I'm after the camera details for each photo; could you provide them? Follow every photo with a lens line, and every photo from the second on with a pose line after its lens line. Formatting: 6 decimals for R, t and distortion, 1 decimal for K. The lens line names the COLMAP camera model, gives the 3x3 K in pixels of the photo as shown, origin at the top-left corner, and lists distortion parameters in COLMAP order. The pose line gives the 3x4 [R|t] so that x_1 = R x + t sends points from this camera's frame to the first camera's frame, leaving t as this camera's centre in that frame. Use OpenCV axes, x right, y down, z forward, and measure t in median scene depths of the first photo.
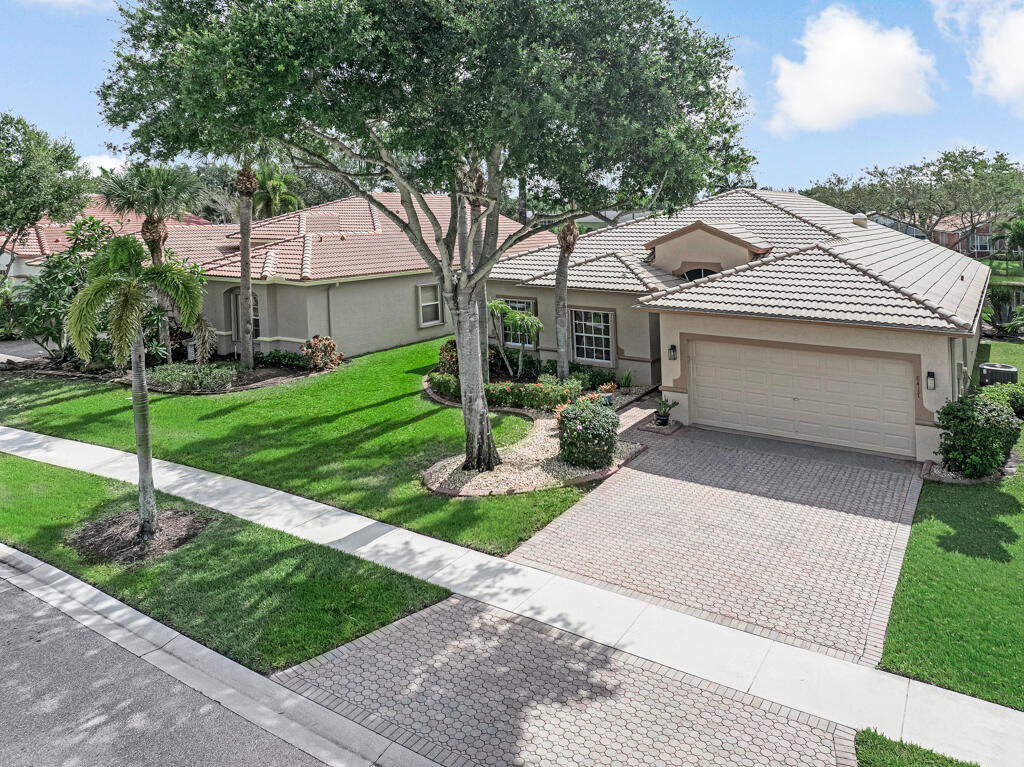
lens RADIAL K [[743.6, 0, 512.0], [0, 743.6, 383.5], [0, 0, 1]] dist [-0.001384, -0.001722]
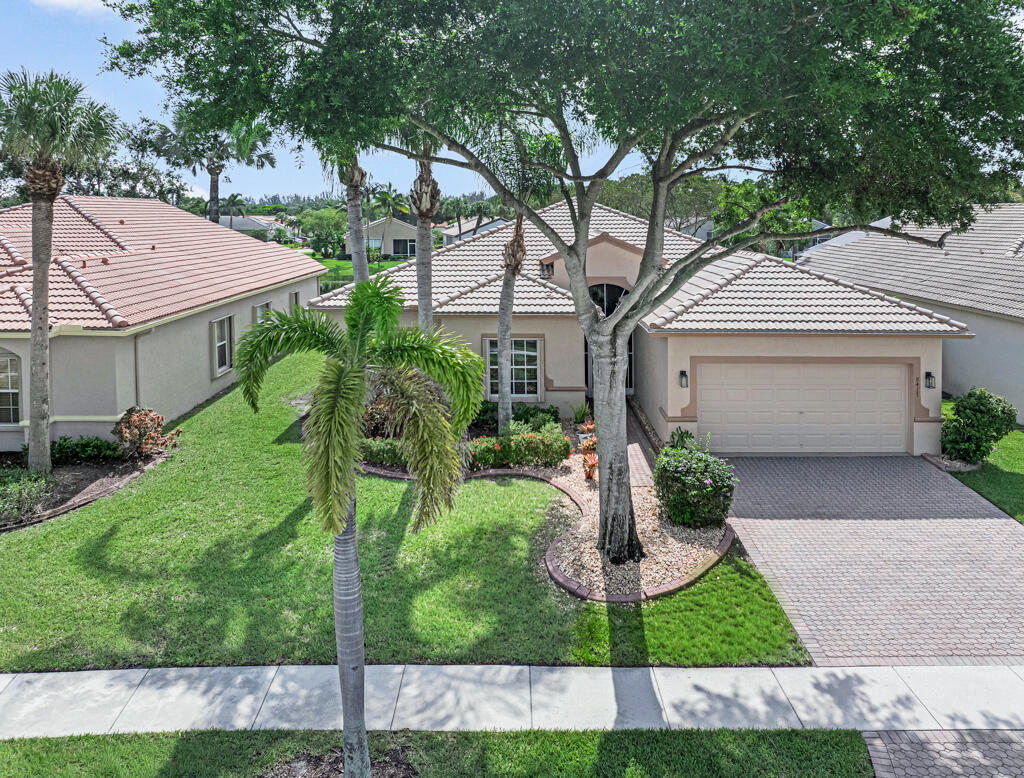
lens RADIAL K [[790.3, 0, 510.2], [0, 790.3, 347.4], [0, 0, 1]] dist [-0.042918, 0.003420]
pose [[0.842950, -0.086988, 0.530912, -0.468466], [0.119442, 0.992473, -0.027029, -0.079355], [-0.524565, 0.086198, 0.846996, 0.297777]]
